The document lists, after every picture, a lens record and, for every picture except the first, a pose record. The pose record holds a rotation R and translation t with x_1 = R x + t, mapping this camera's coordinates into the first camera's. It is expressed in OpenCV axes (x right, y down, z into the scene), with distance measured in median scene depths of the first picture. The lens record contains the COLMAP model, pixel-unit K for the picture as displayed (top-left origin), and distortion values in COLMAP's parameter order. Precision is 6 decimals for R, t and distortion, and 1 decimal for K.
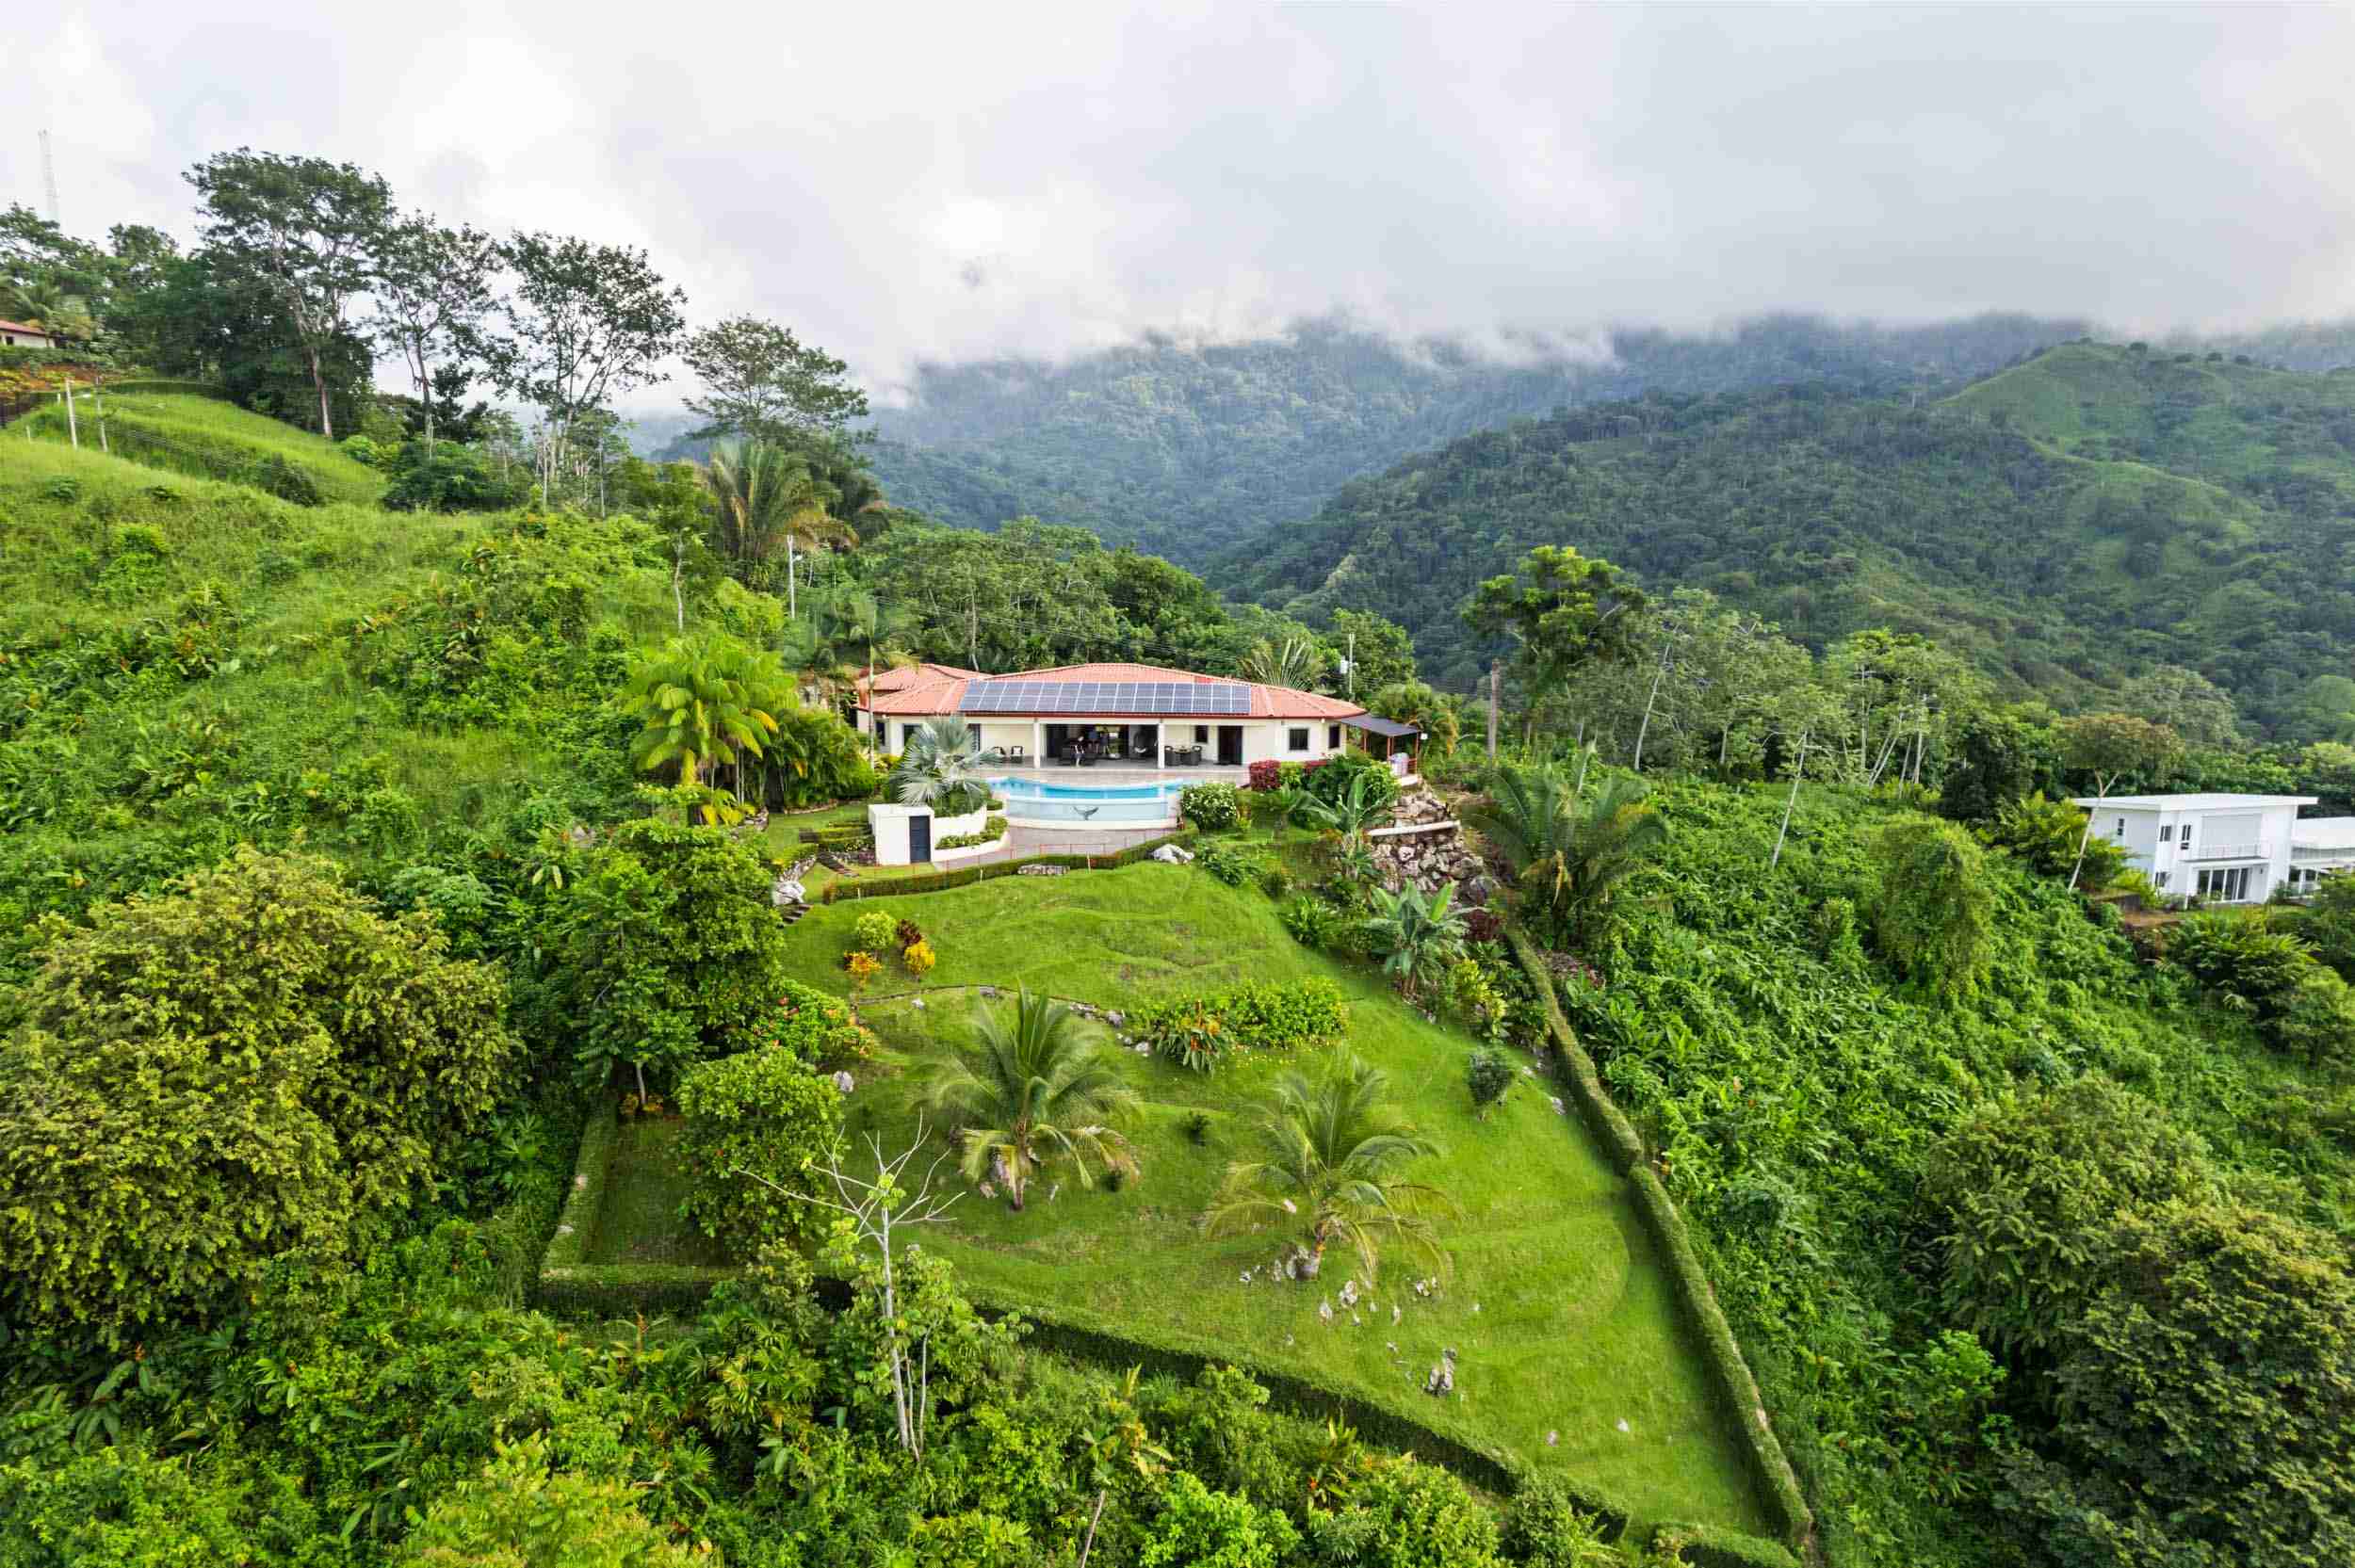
lens RADIAL K [[1530.2, 0, 1185.7], [0, 1530.2, 795.8], [0, 0, 1]] dist [-0.047857, 0.036021]
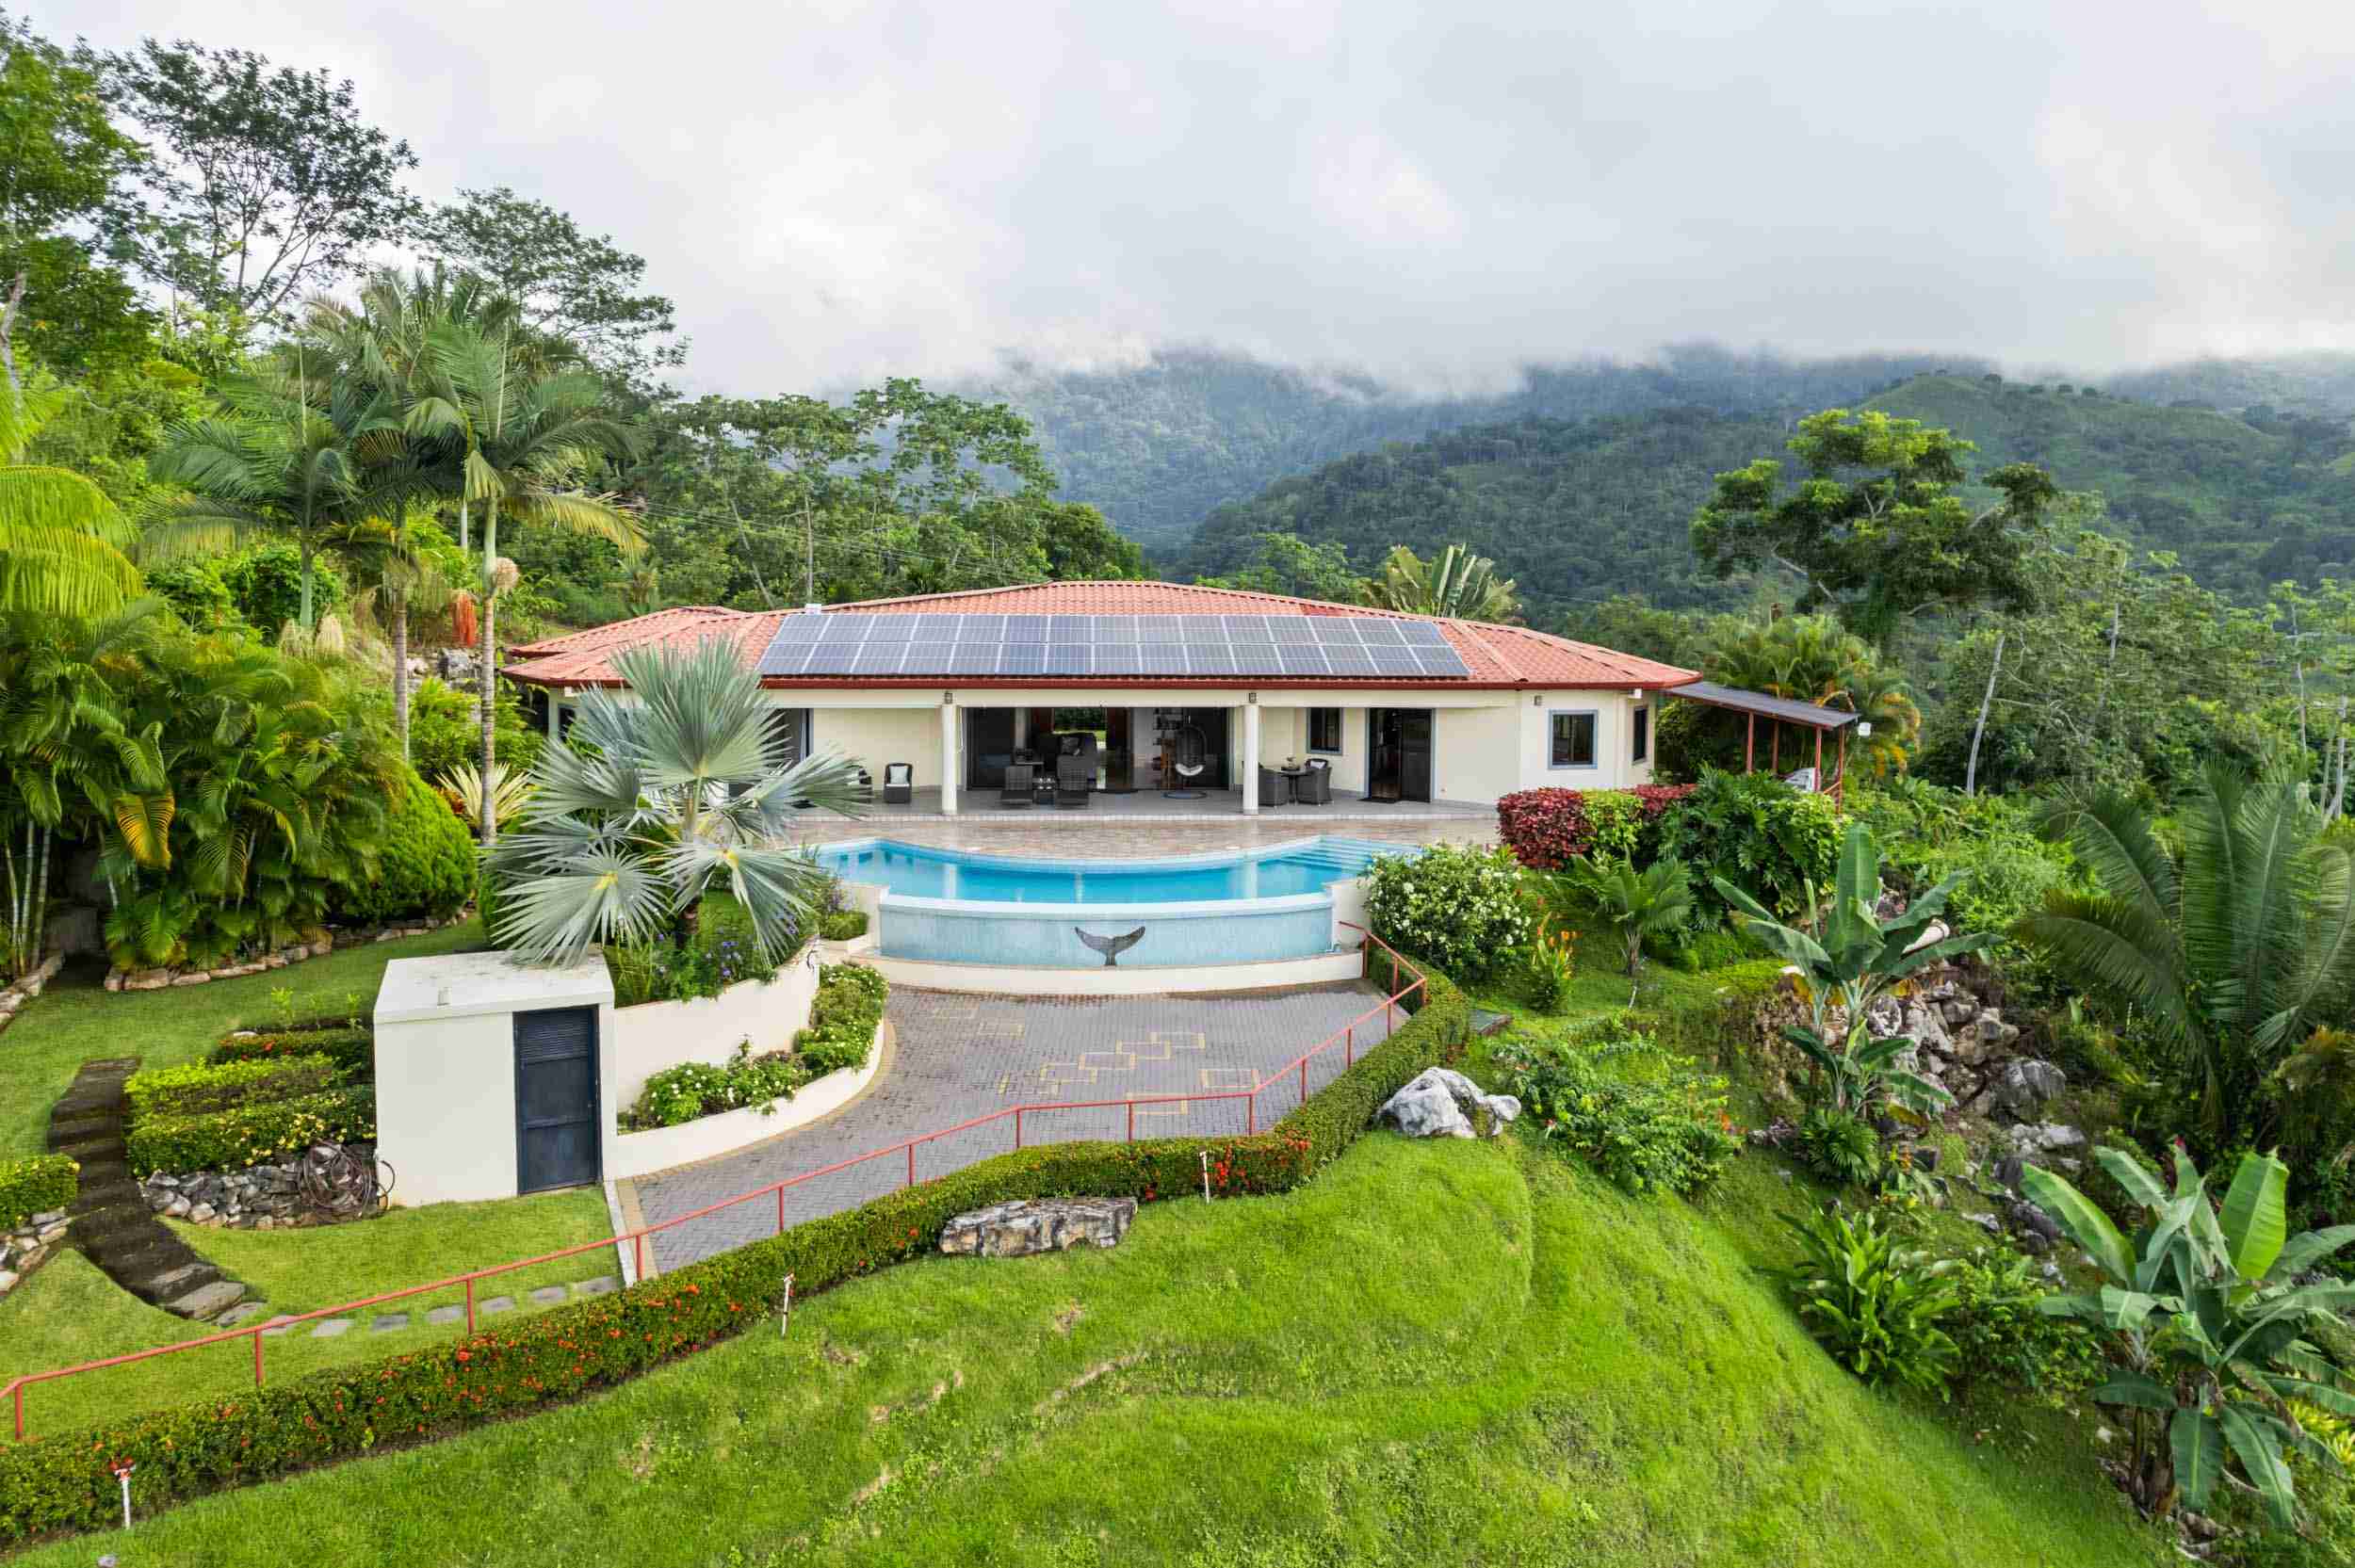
lens RADIAL K [[1530.2, 0, 1177.1], [0, 1530.2, 740.5], [0, 0, 1]] dist [-0.047857, 0.036021]
pose [[0.996154, -0.007460, 0.087305, -0.035758], [0.012636, 0.998185, -0.058887, -0.006430], [-0.086708, 0.059763, 0.994440, 0.289492]]
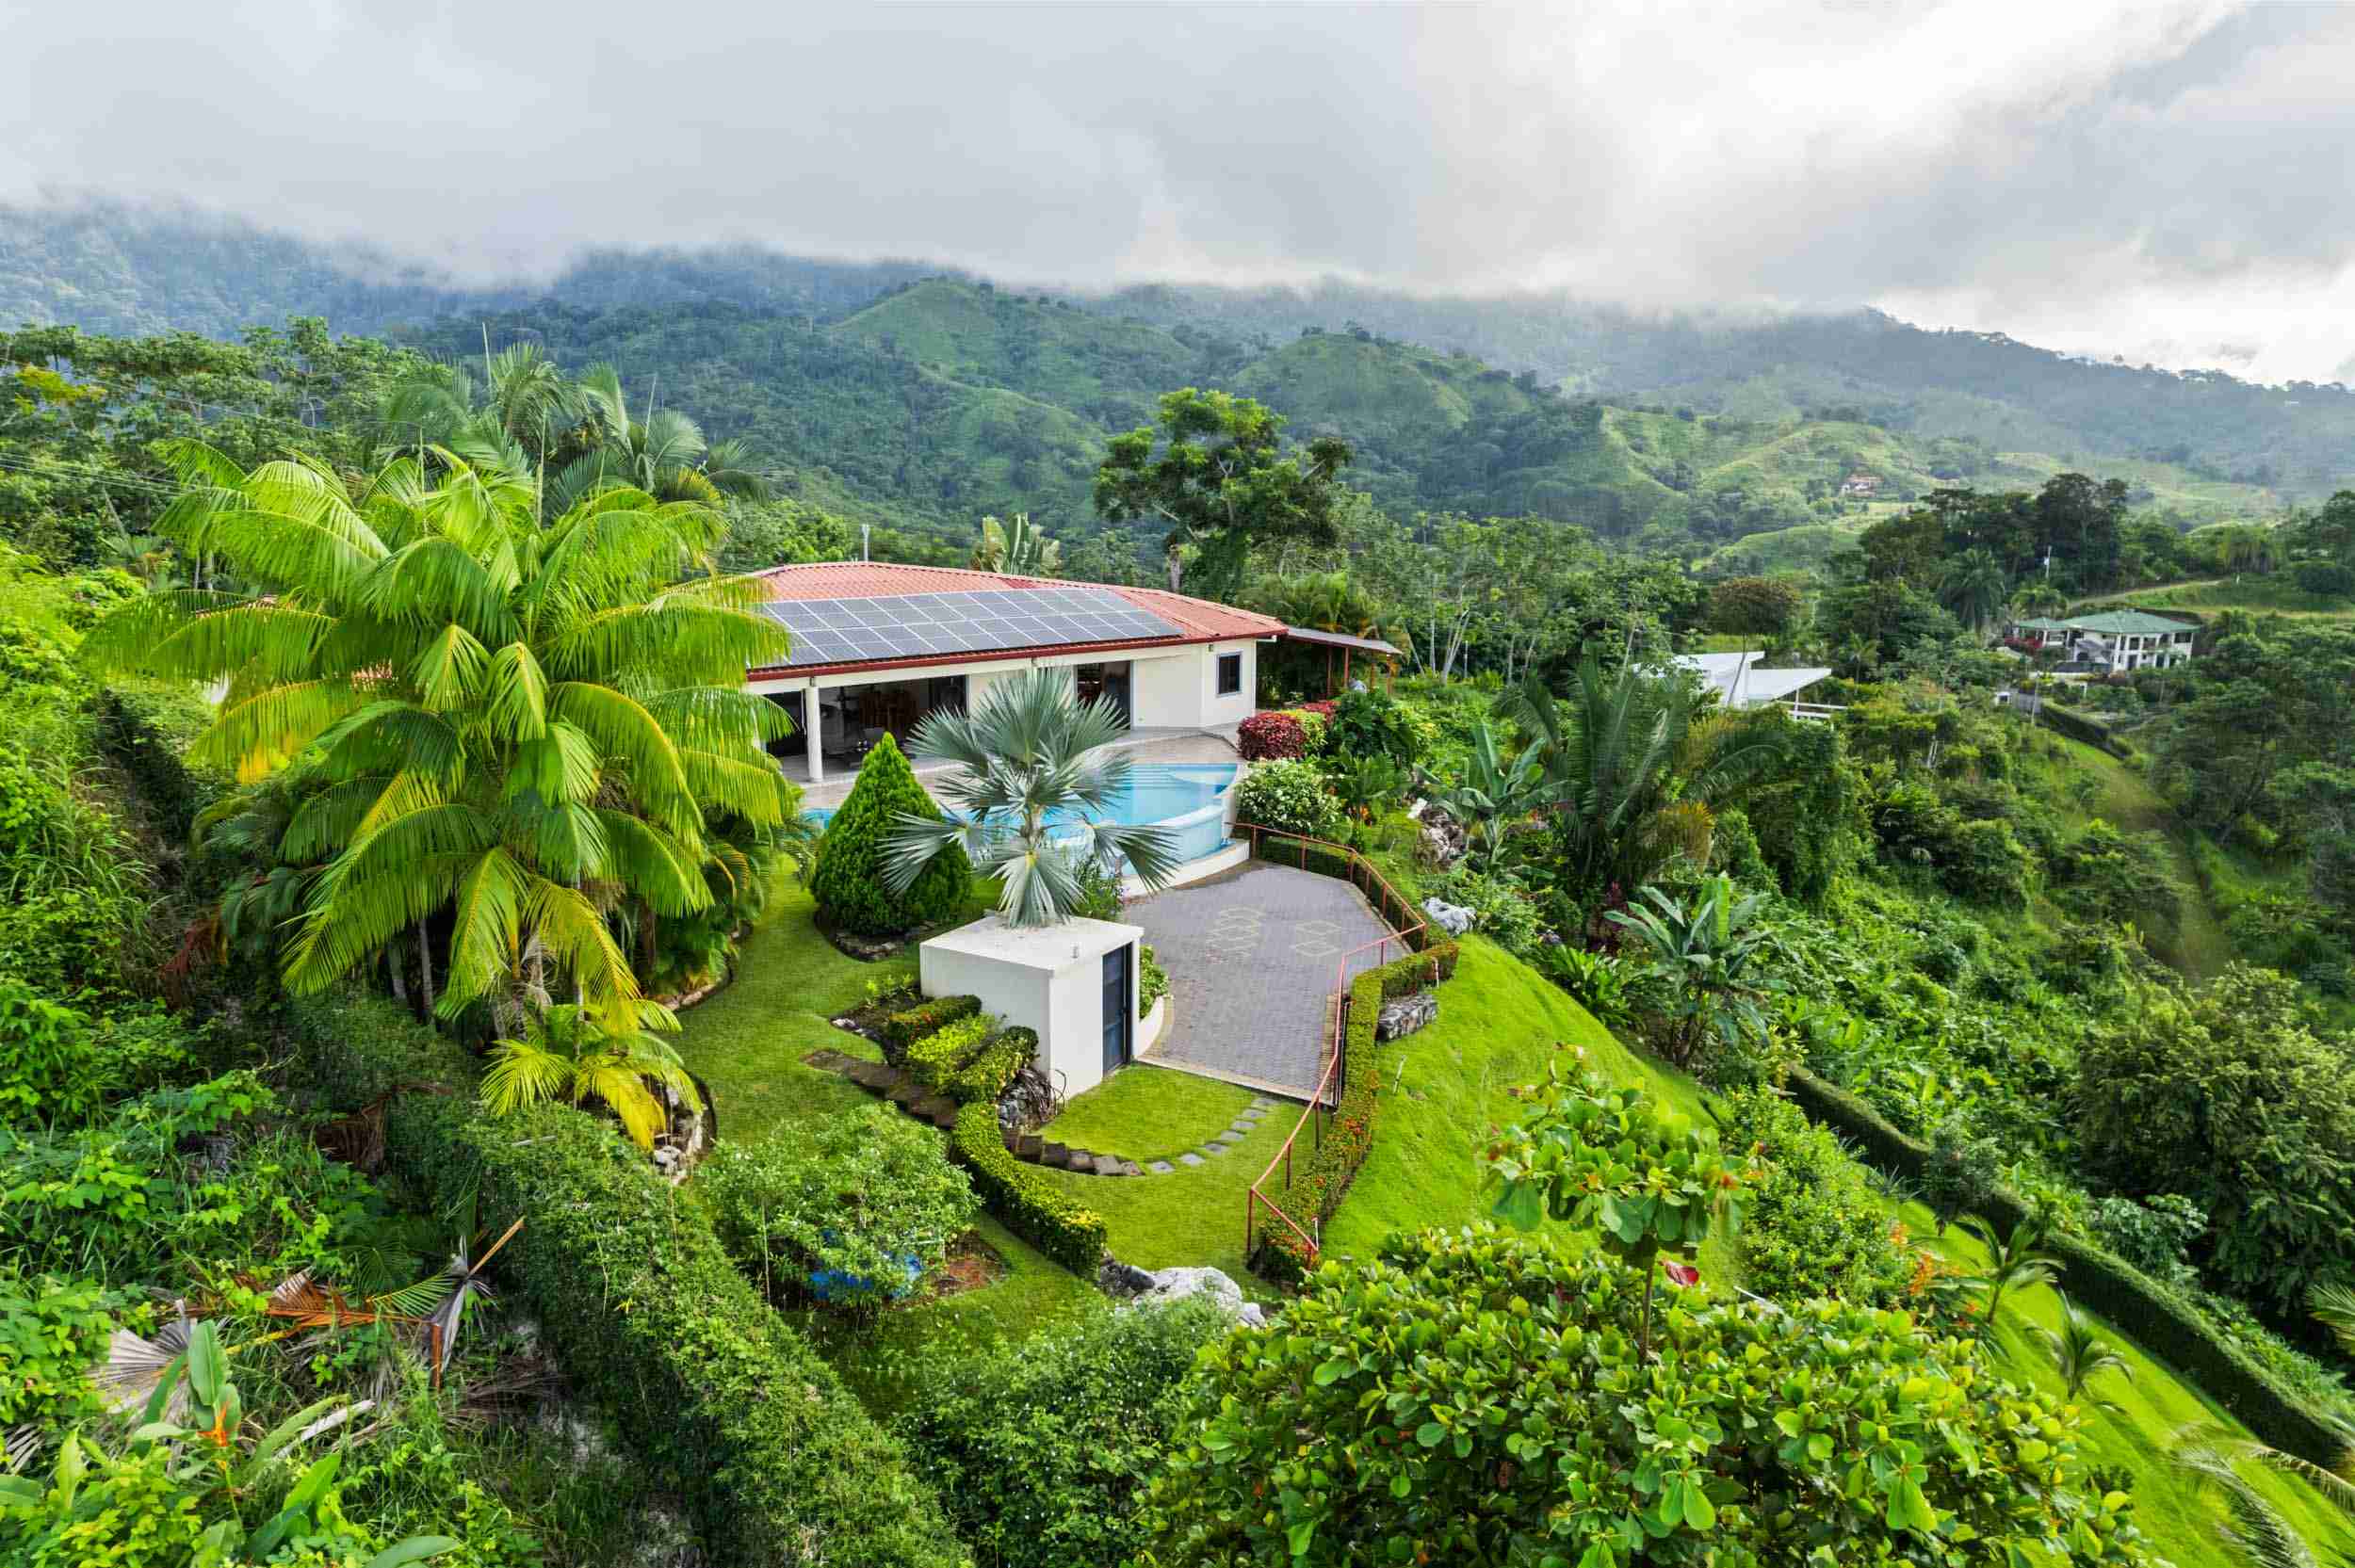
lens RADIAL K [[1530.2, 0, 1159.7], [0, 1530.2, 766.0], [0, 0, 1]] dist [-0.047857, 0.036021]
pose [[0.765488, -0.124555, 0.631280, -0.155857], [0.108061, 0.992037, 0.064701, -0.021007], [-0.634311, 0.018689, 0.772852, 0.280487]]
